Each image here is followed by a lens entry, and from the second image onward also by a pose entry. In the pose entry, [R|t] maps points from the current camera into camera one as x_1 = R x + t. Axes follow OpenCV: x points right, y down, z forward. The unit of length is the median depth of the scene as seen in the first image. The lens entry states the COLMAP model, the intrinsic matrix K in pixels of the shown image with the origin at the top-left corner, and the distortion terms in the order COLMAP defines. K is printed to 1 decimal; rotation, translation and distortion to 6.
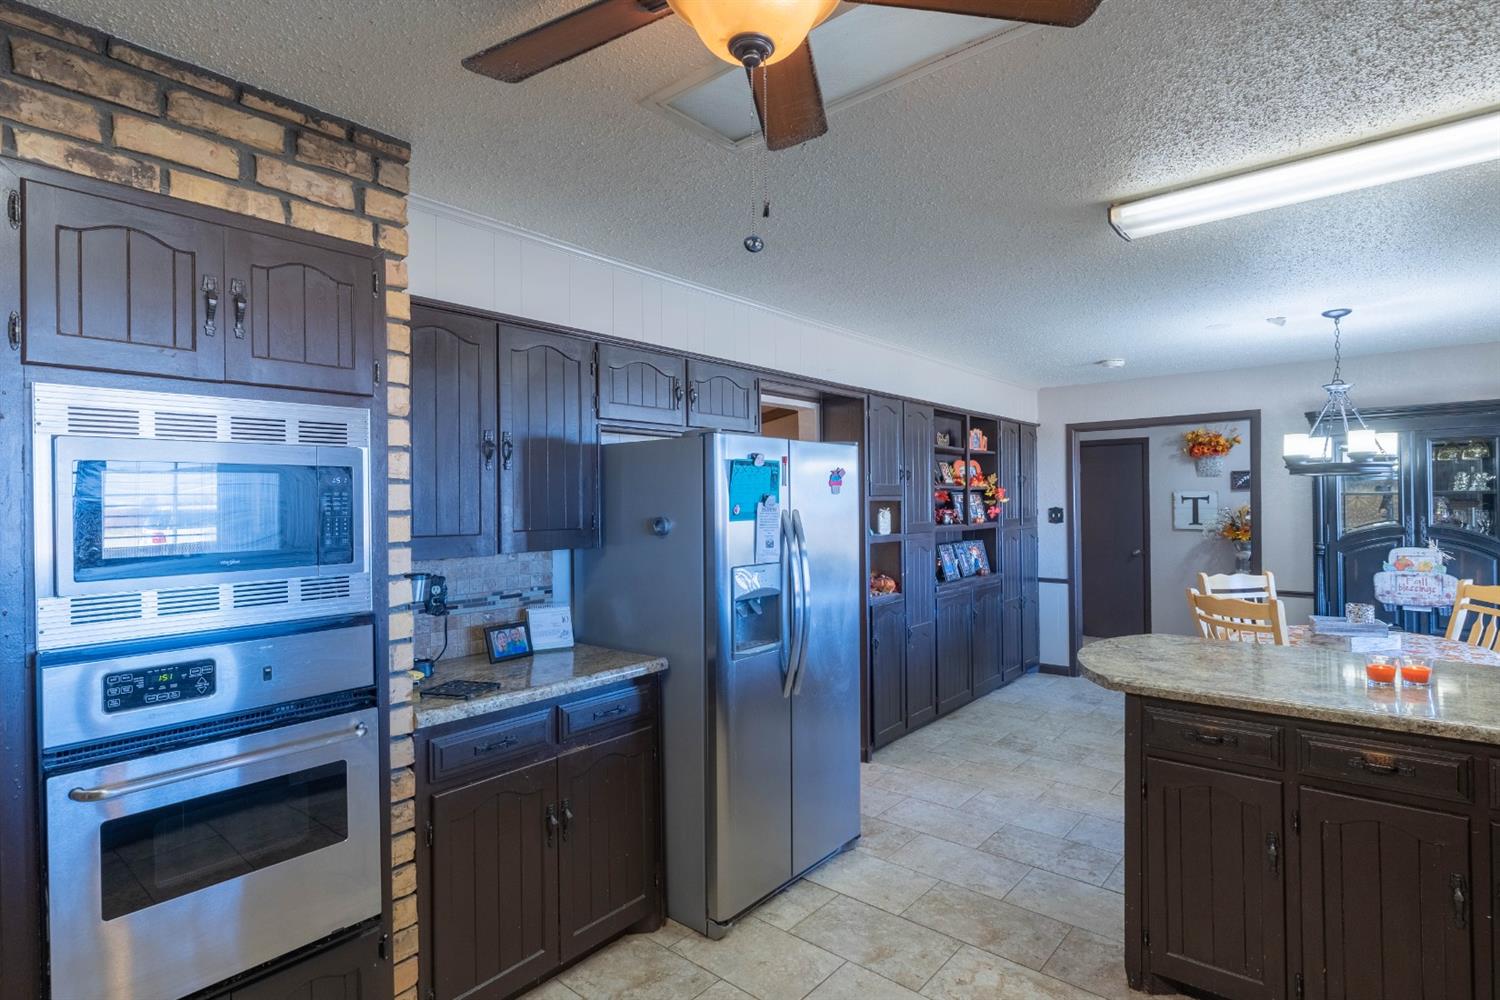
lens RADIAL K [[751.3, 0, 748.6], [0, 751.3, 494.7], [0, 0, 1]] dist [-0.004815, 0.000026]
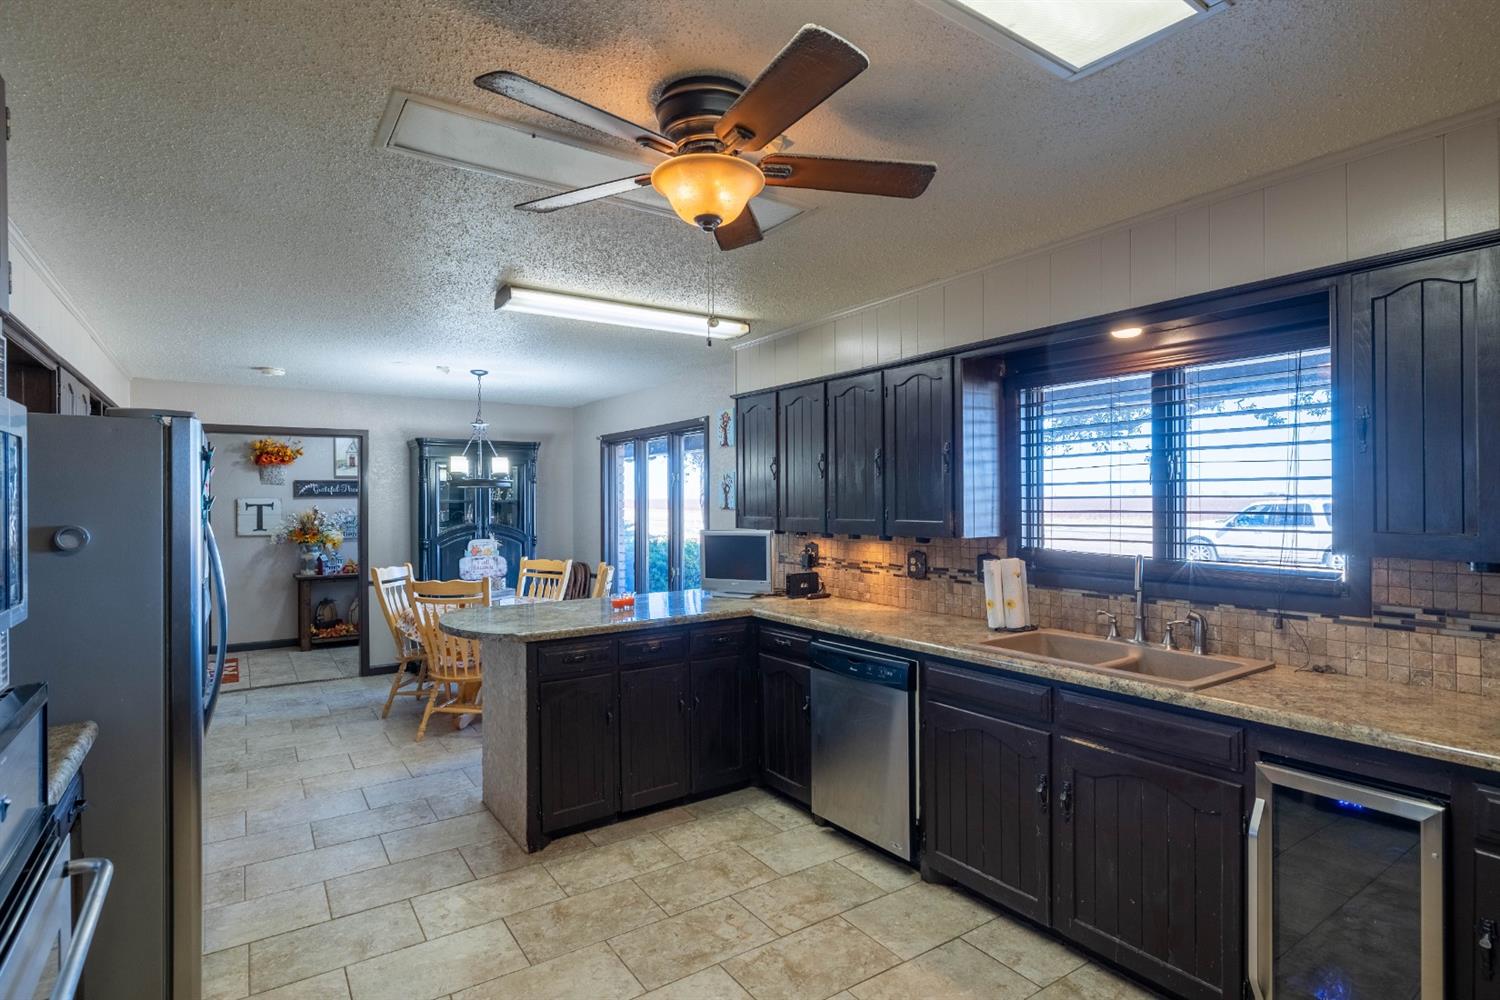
lens RADIAL K [[751.3, 0, 753.1], [0, 751.3, 499.2], [0, 0, 1]] dist [-0.004815, 0.000026]
pose [[0.260401, 0.009710, 0.965452, -0.296751], [-0.004241, 0.999951, -0.008913, 0.003725], [-0.965491, -0.001773, 0.260429, 0.094923]]
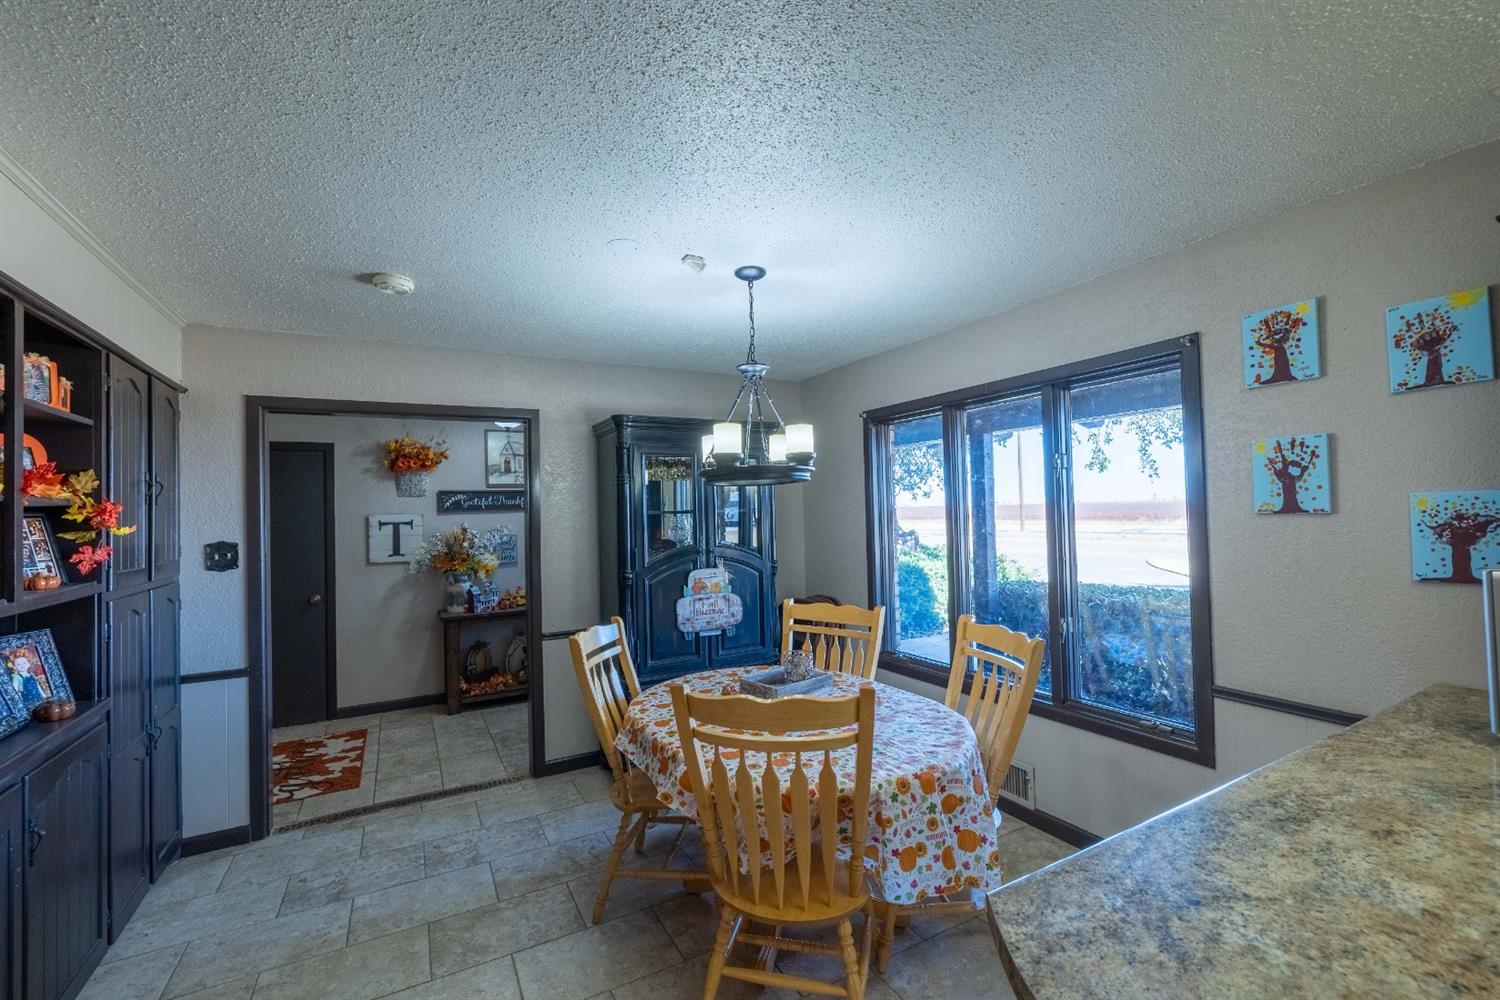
lens RADIAL K [[629.1, 0, 746.7], [0, 629.1, 497.4], [0, 0, 1]] dist [0.000096, -0.000472]
pose [[0.356408, 0.023619, 0.934032, 0.126669], [0.015333, 0.999398, -0.031122, 0.004878], [-0.934205, 0.025414, 0.355831, 0.531053]]
